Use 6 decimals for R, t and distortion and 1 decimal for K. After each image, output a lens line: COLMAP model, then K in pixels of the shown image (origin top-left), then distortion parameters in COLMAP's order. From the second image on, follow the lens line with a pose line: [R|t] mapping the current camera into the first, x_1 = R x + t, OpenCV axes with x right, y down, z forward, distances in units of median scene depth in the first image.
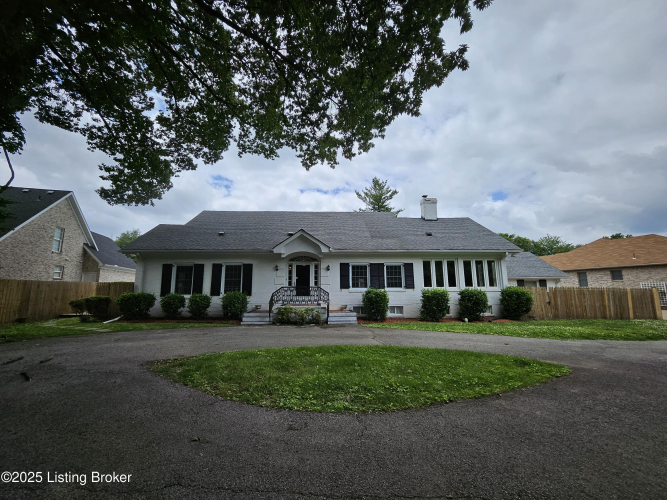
lens RADIAL K [[268.2, 0, 332.2], [0, 268.2, 247.4], [0, 0, 1]] dist [-0.000254, 0.000030]
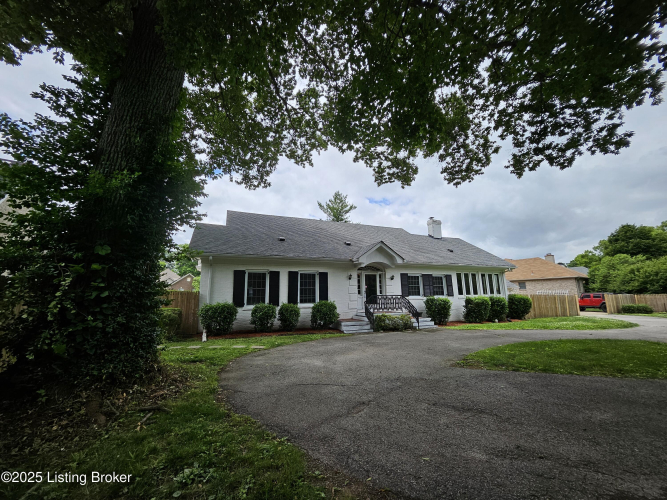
lens RADIAL K [[268.2, 0, 332.2], [0, 268.2, 247.4], [0, 0, 1]] dist [-0.000254, 0.000030]
pose [[0.936335, 0.055081, 0.346761, -0.619021], [-0.043527, 0.998210, -0.041027, 0.009588], [-0.348400, 0.023321, 0.937056, 0.066973]]
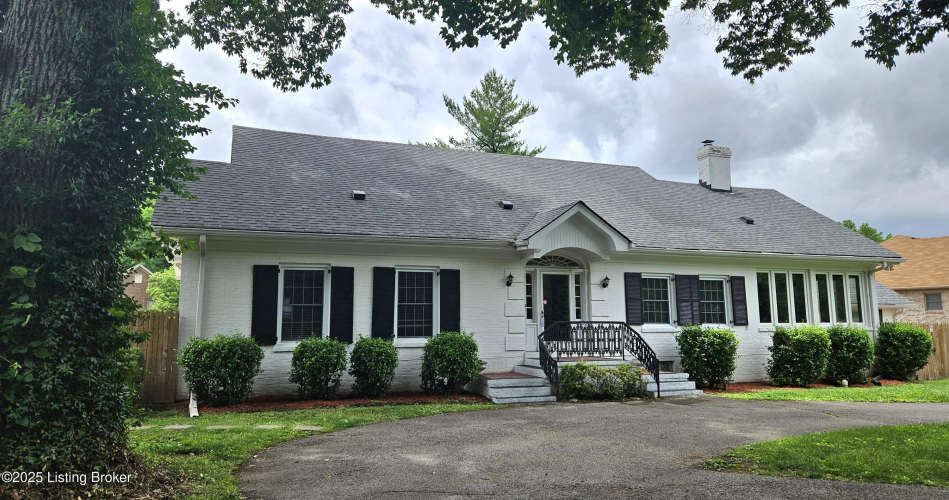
lens RADIAL K [[652.5, 0, 472.7], [0, 652.5, 233.2], [0, 0, 1]] dist [0.094225, -0.101874]
pose [[0.940939, 0.045229, 0.335543, -0.635217], [-0.051418, 0.998631, 0.009579, -0.011014], [-0.334650, -0.026266, 0.941976, -0.030675]]
